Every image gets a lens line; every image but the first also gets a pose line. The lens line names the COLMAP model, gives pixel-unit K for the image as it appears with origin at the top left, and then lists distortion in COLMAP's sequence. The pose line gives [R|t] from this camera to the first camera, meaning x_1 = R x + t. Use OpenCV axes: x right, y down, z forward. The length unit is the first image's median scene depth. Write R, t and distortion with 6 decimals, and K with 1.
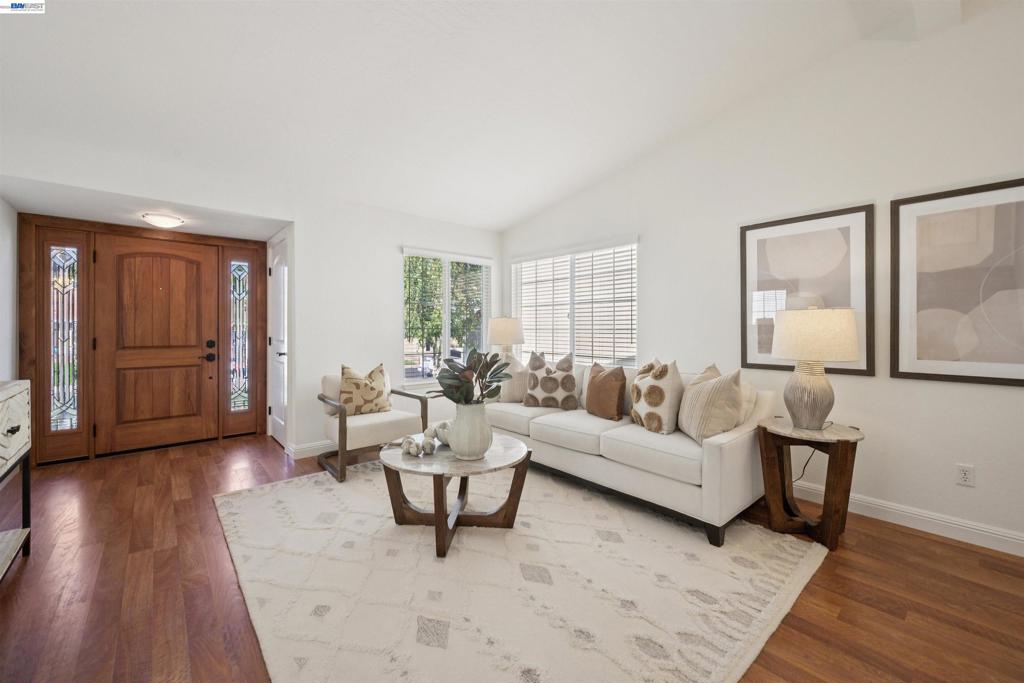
lens RADIAL K [[406.7, 0, 517.9], [0, 406.7, 329.6], [0, 0, 1]] dist [0.000002, -0.000143]
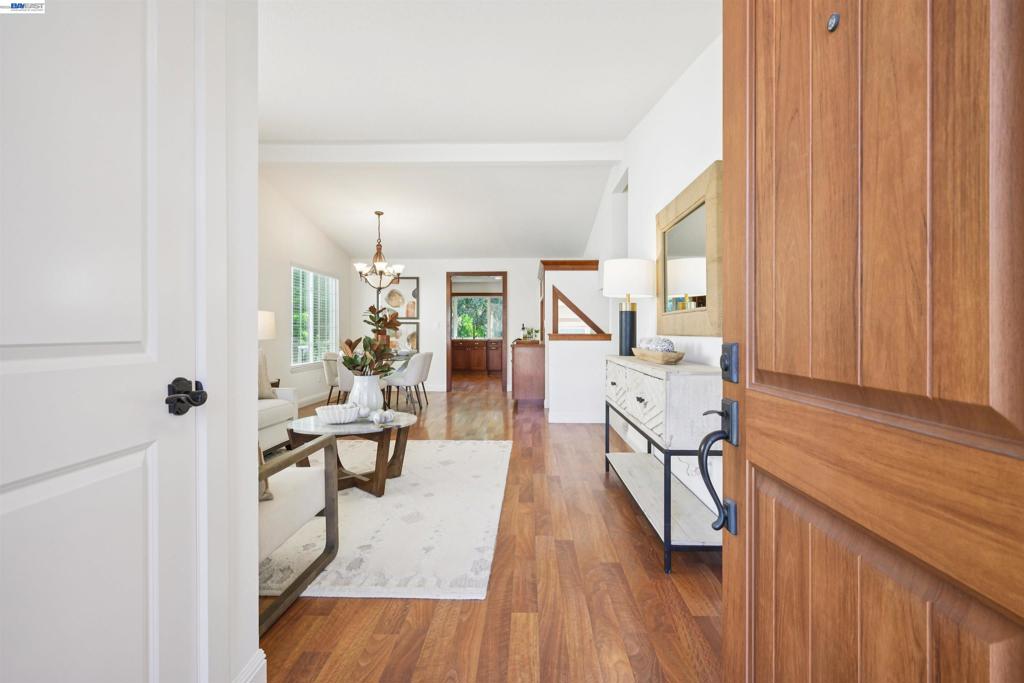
lens RADIAL K [[515.3, 0, 512.9], [0, 515.3, 336.1], [0, 0, 1]] dist [-0.000947, -0.000084]
pose [[-0.725400, -0.003694, 0.688317, -1.310812], [0.004447, 0.999940, 0.010053, 0.032899], [-0.688313, 0.010353, -0.725340, 1.535012]]
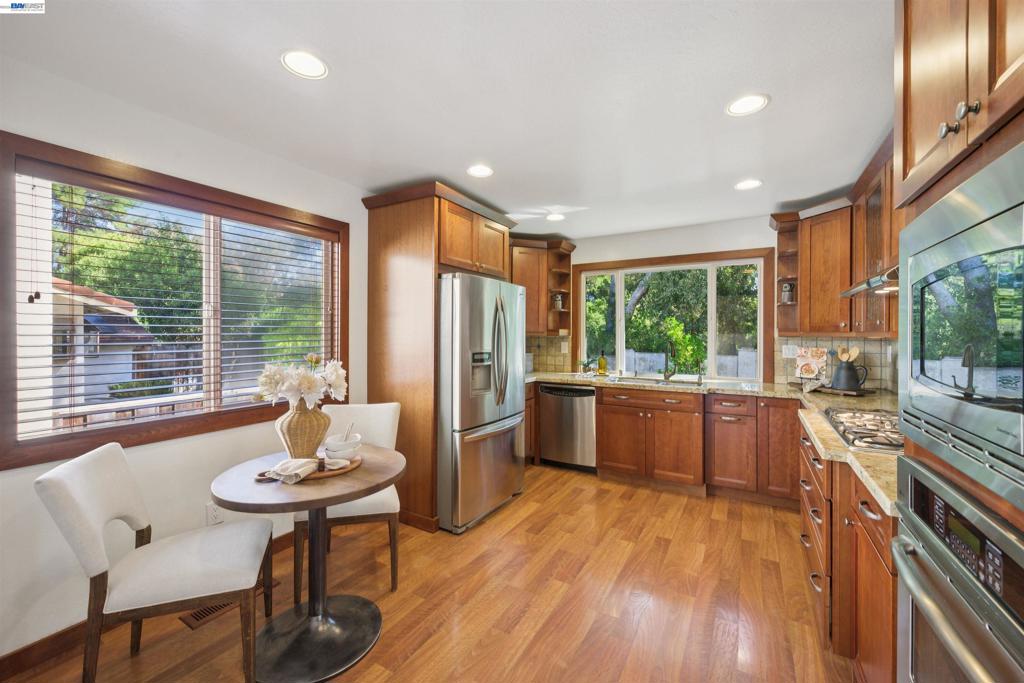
lens RADIAL K [[406.7, 0, 517.5], [0, 406.7, 337.8], [0, 0, 1]] dist [0.000002, -0.000143]
pose [[-0.317269, -0.007006, 0.948310, 1.168342], [0.003250, 0.999959, 0.008475, -0.056727], [-0.948330, 0.005771, -0.317233, -0.840212]]
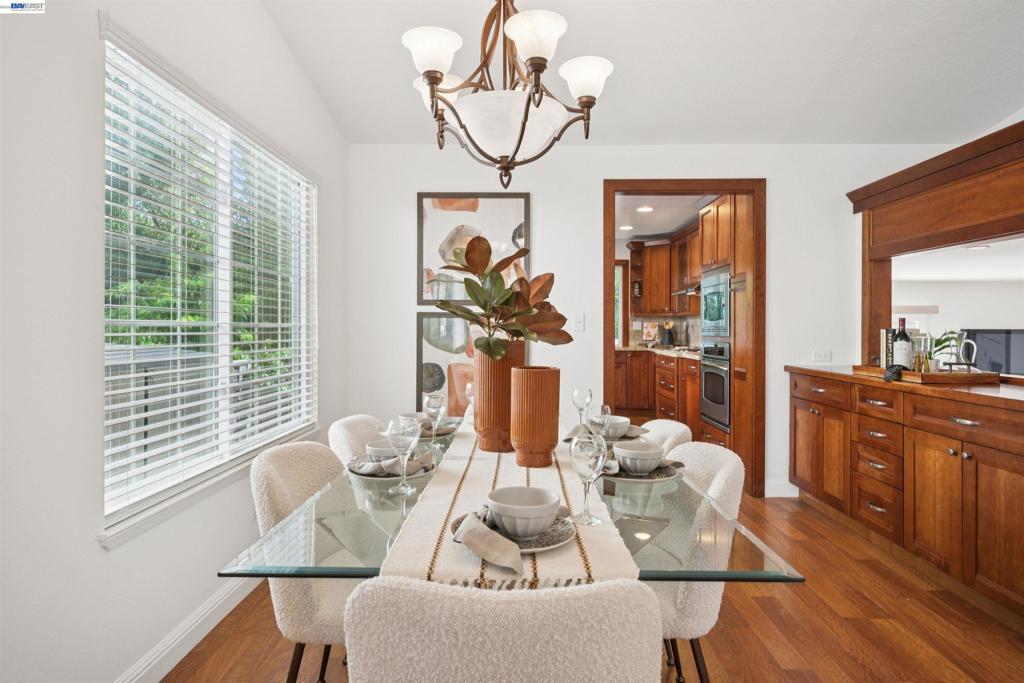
lens RADIAL K [[595.6, 0, 517.6], [0, 595.6, 335.4], [0, 0, 1]] dist [0.001476, 0.000019]
pose [[-0.738298, -0.009174, 0.674412, 0.510448], [0.000766, 0.999895, 0.014440, 0.005603], [-0.674474, 0.011177, -0.738214, 0.603210]]
